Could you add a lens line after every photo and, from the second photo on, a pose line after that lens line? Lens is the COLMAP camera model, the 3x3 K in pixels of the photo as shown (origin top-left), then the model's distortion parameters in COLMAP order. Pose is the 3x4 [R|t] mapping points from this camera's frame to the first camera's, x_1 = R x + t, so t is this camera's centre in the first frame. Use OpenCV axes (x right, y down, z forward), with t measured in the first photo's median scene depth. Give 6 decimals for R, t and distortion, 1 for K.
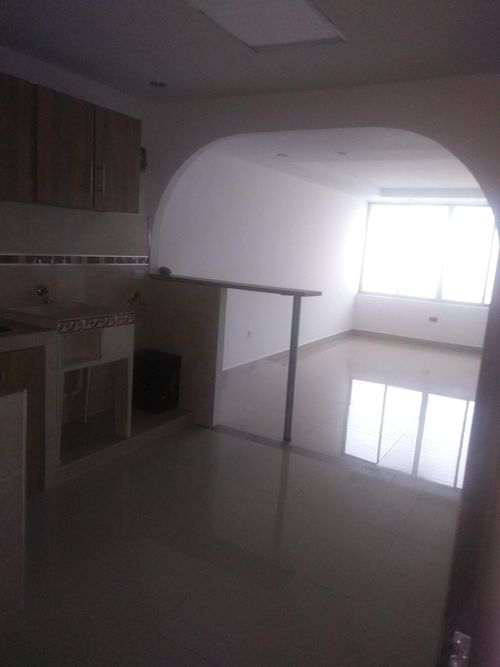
lens RADIAL K [[516.7, 0, 248.8], [0, 516.7, 314.6], [0, 0, 1]] dist [0.034287, -0.048595]
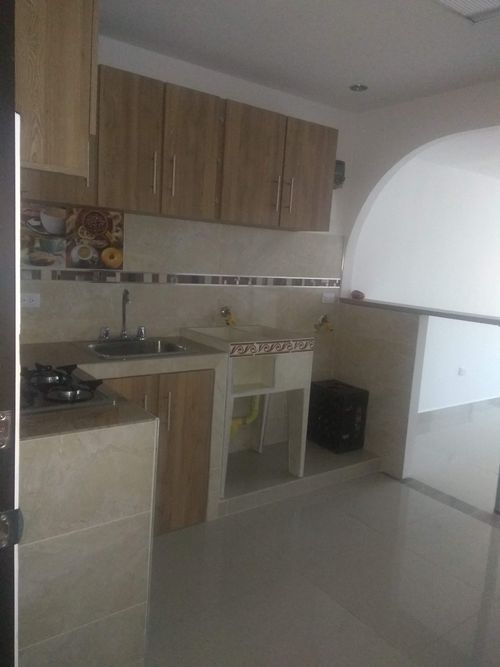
lens RADIAL K [[507.6, 0, 249.4], [0, 507.6, 325.8], [0, 0, 1]] dist [0.090582, -0.129900]
pose [[0.914159, 0.041074, -0.403270, 0.032387], [-0.053894, 0.998336, -0.020487, -0.002377], [0.401758, 0.040462, 0.914852, 0.134488]]
